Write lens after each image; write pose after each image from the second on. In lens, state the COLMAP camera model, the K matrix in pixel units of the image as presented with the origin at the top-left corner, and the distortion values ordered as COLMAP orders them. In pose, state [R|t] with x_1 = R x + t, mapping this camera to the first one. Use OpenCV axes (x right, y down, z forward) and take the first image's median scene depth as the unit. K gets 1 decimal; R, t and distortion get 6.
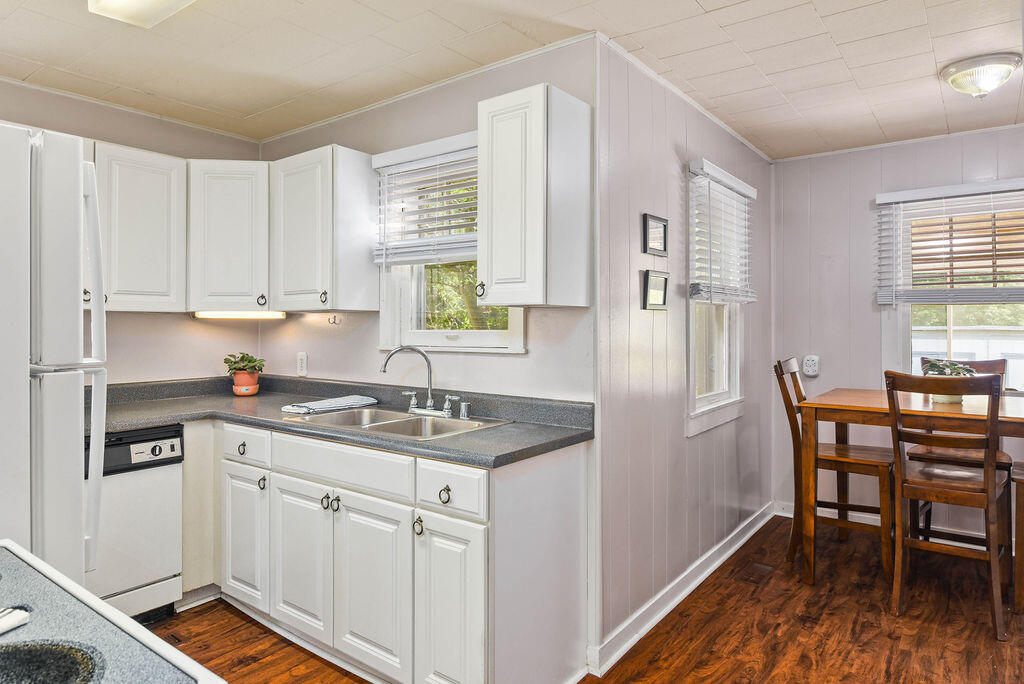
lens RADIAL K [[618.4, 0, 505.6], [0, 618.4, 331.7], [0, 0, 1]] dist [-0.006051, -0.000237]
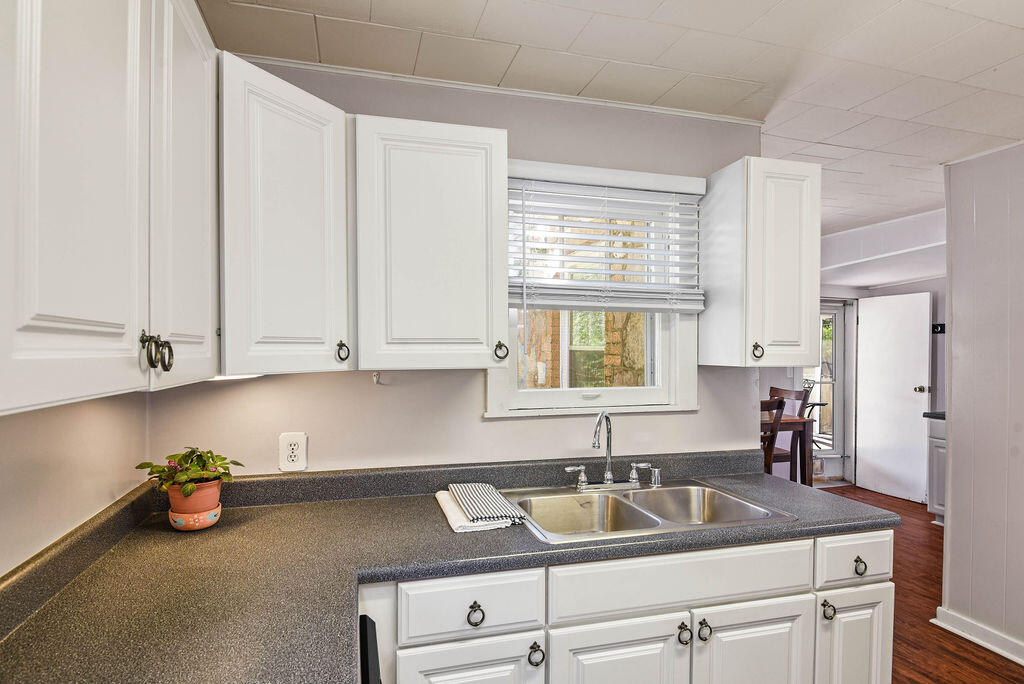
lens RADIAL K [[547.4, 0, 508.9], [0, 547.4, 351.5], [0, 0, 1]] dist [0.002680, -0.001558]
pose [[0.606793, -0.004318, 0.794848, -0.784099], [0.006967, 0.999976, 0.000114, -0.055382], [-0.794830, 0.005469, 0.606808, 0.637118]]
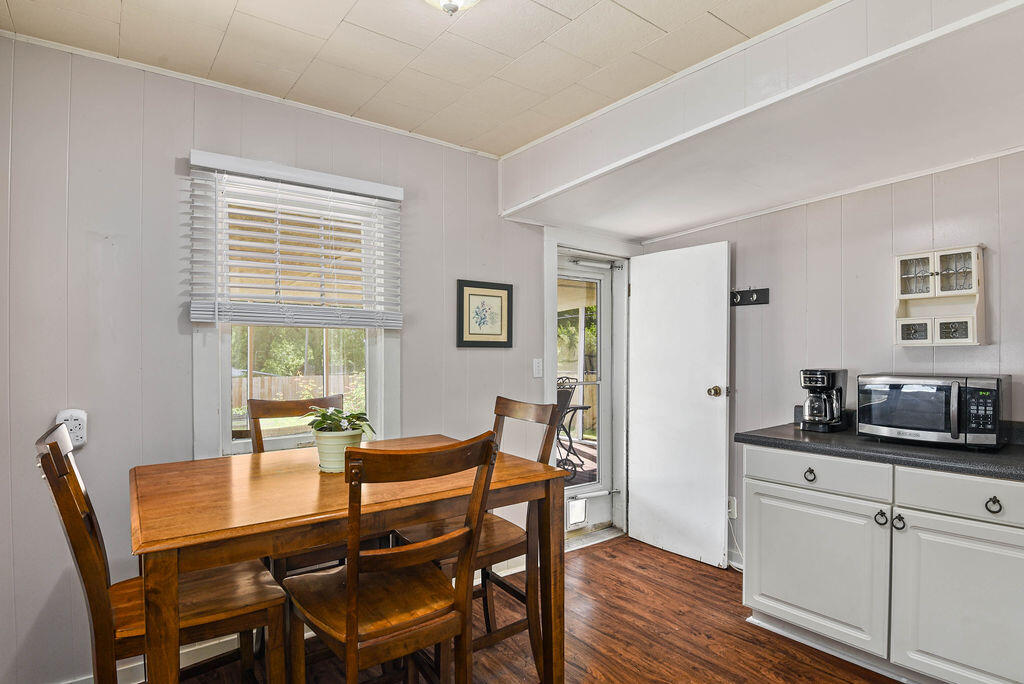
lens RADIAL K [[546.7, 0, 511.1], [0, 546.7, 346.2], [0, 0, 1]] dist [-0.038556, -0.000281]
pose [[0.264400, 0.002850, 0.964409, 0.219672], [0.012813, 0.999897, -0.006468, -0.016686], [-0.964328, 0.014067, 0.264336, 0.766539]]
